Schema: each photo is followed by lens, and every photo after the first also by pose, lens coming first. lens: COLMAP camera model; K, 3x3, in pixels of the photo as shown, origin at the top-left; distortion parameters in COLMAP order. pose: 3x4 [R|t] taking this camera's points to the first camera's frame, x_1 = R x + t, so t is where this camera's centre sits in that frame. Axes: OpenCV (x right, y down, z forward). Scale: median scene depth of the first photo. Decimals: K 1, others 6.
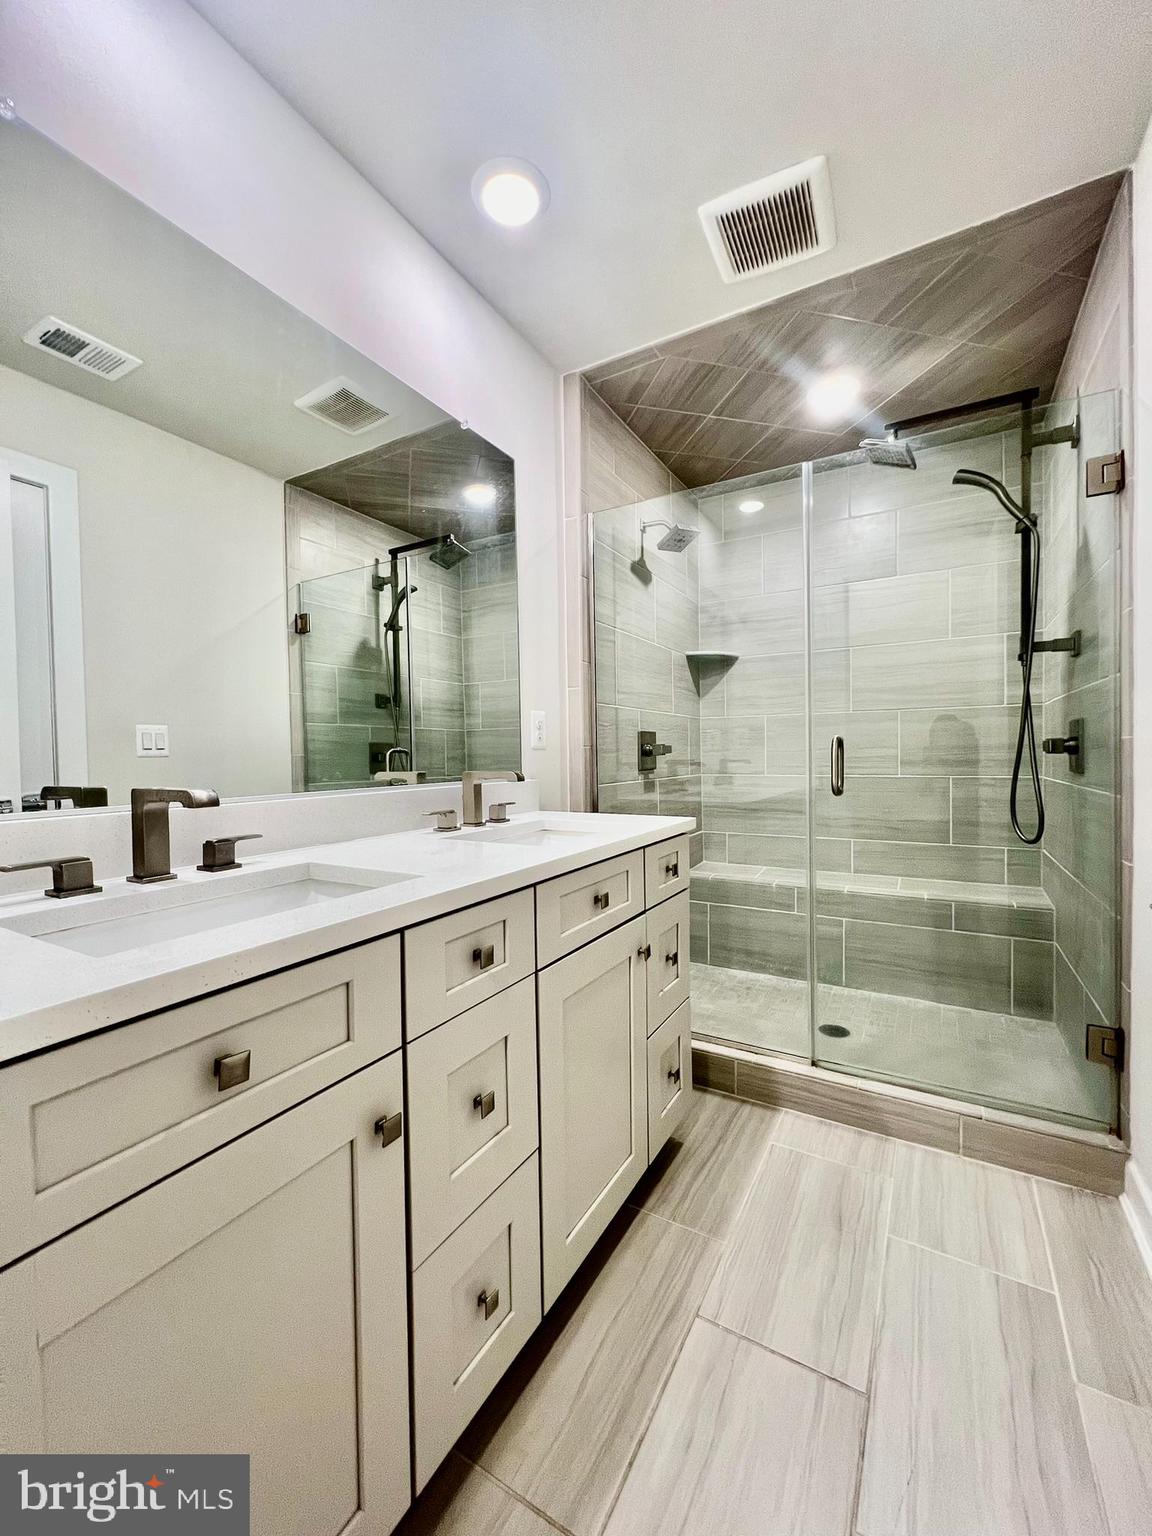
lens RADIAL K [[616.6, 0, 576.0], [0, 616.6, 768.0], [0, 0, 1]] dist [-0.001724, 0.000097]
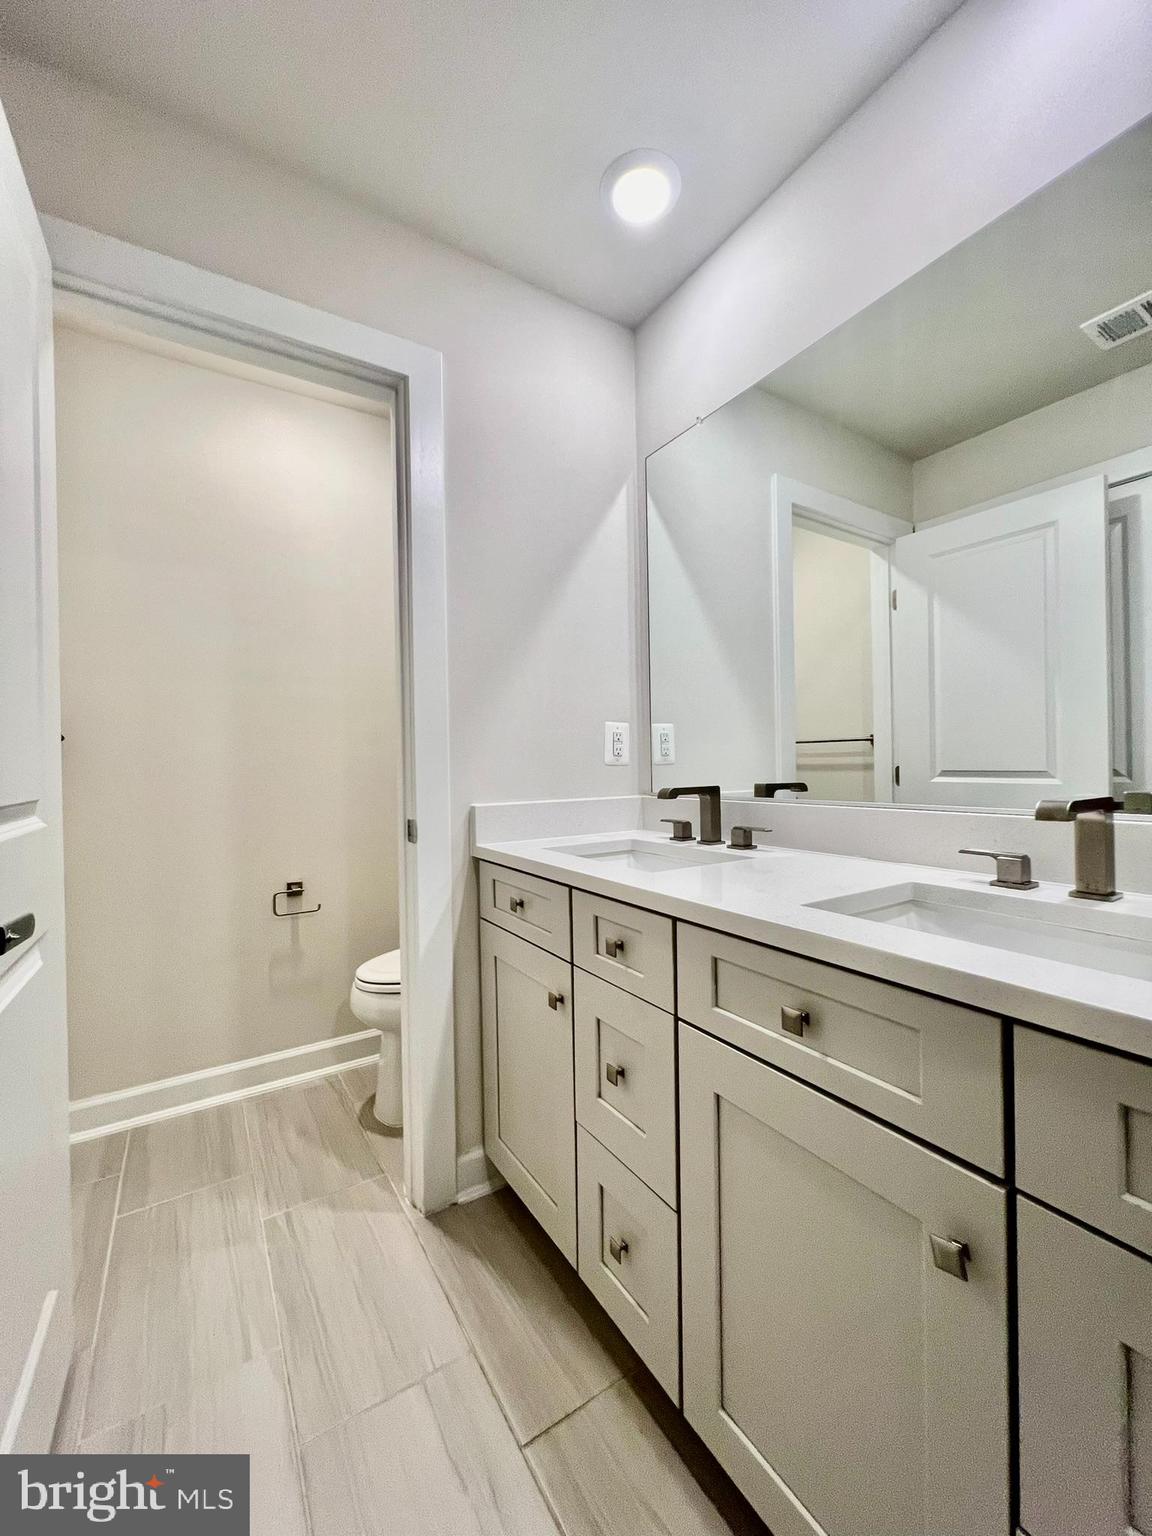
lens RADIAL K [[616.6, 0, 576.0], [0, 616.6, 768.0], [0, 0, 1]] dist [-0.001724, 0.000097]
pose [[-0.462676, 0.028492, -0.886069, 0.780188], [-0.003128, 0.999425, 0.033770, -0.058602], [0.886522, 0.018396, -0.462321, 1.273384]]
